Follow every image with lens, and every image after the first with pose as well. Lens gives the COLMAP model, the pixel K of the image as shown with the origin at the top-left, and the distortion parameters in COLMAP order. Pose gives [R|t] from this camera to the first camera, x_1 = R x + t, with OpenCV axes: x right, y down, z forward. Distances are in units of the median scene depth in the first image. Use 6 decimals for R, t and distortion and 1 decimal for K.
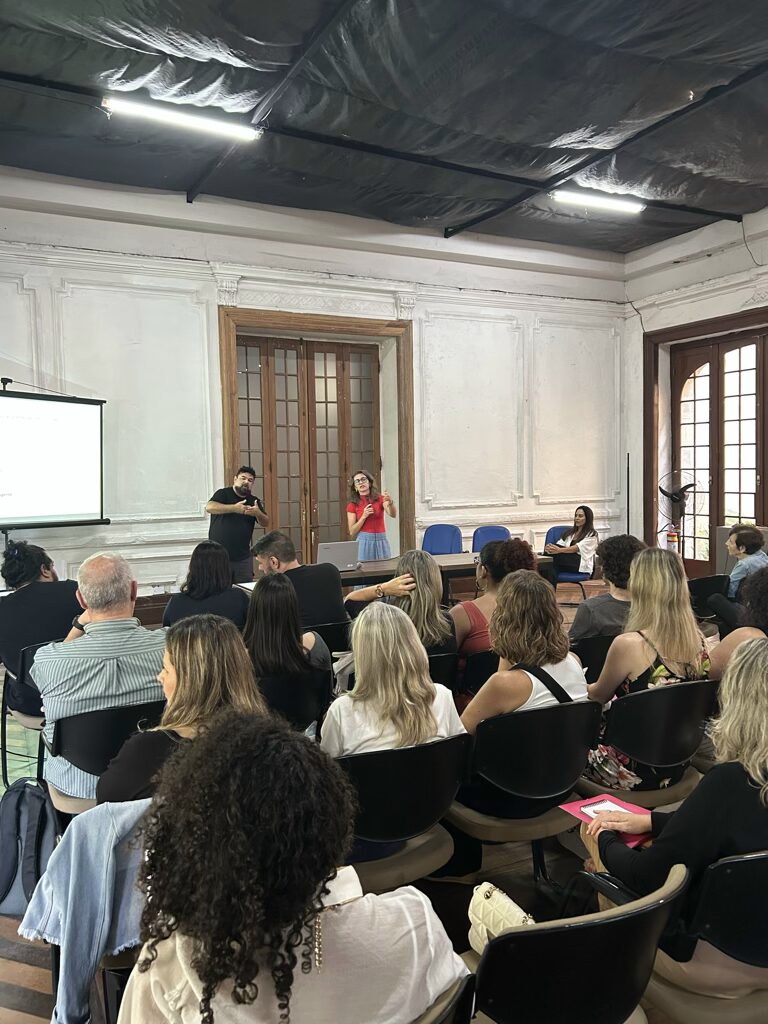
lens RADIAL K [[767.5, 0, 375.0], [0, 767.5, 516.9], [0, 0, 1]] dist [0.048543, -0.054770]
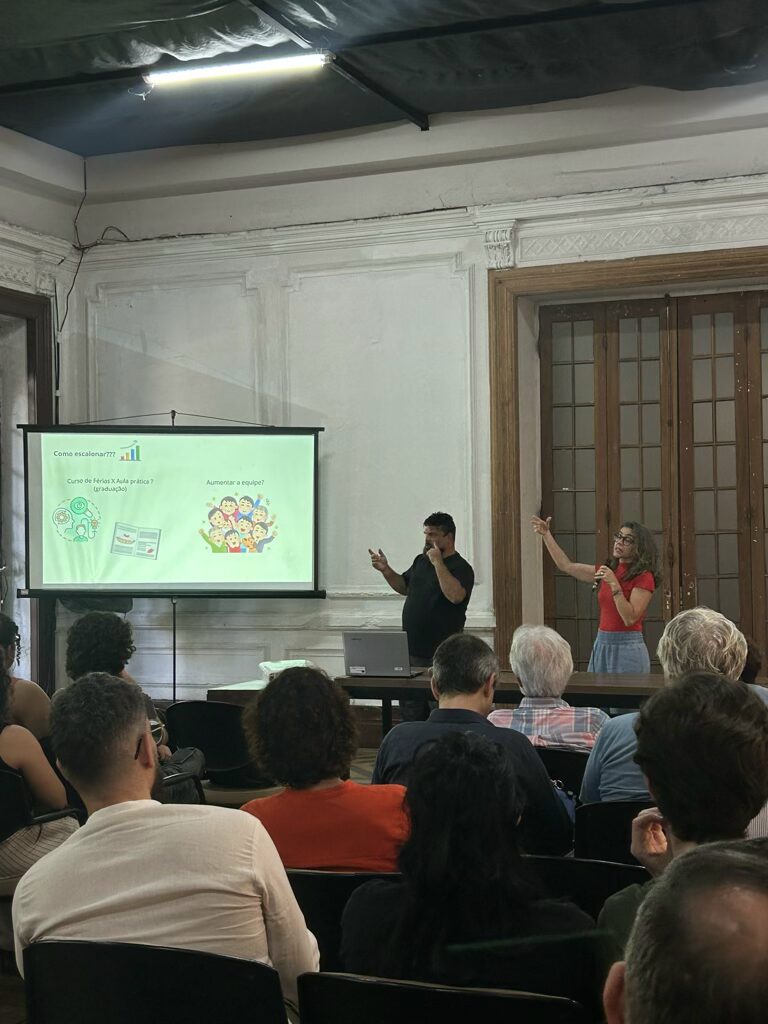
lens RADIAL K [[1575.7, 0, 374.6], [0, 1575.7, 509.0], [0, 0, 1]] dist [0.120004, 0.000000]
pose [[0.655093, -0.005683, -0.755527, 0.663657], [-0.042501, 0.998111, -0.044358, -0.008511], [0.754352, 0.061170, 0.653614, 0.062579]]
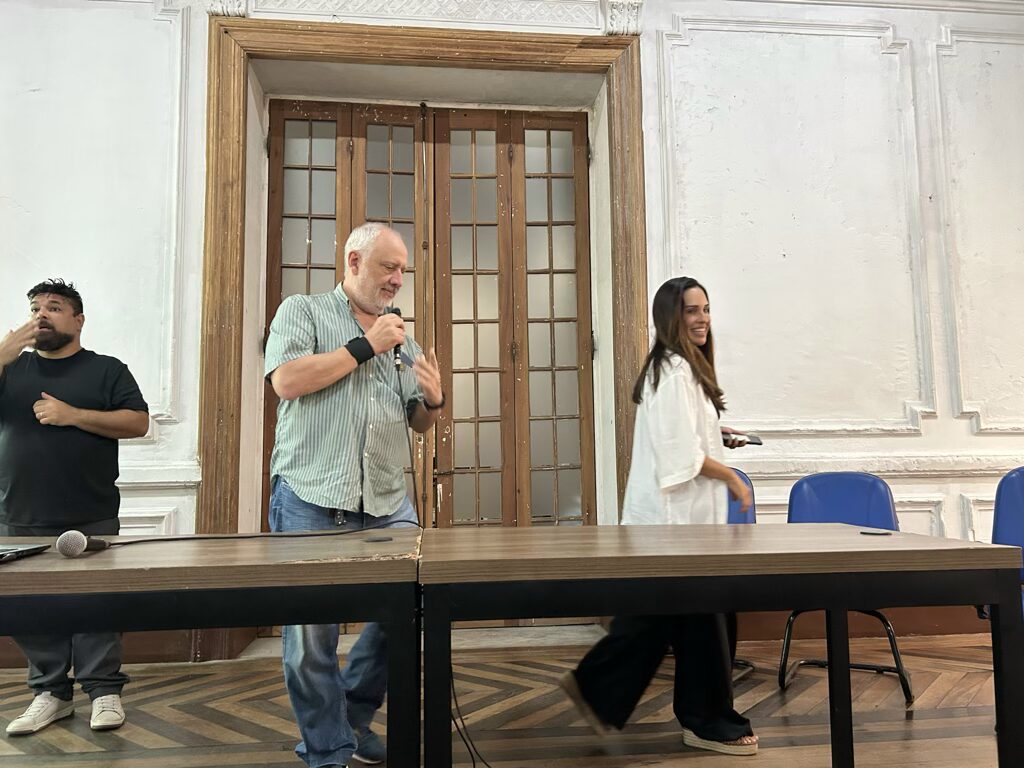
lens RADIAL K [[767.5, 0, 516.6], [0, 767.5, 389.2], [0, 0, 1]] dist [0.048543, -0.054770]
pose [[0.940429, -0.031474, -0.338530, 0.132265], [-0.022981, 0.987544, -0.155654, 0.035759], [0.339213, 0.154161, 0.927992, 0.572071]]
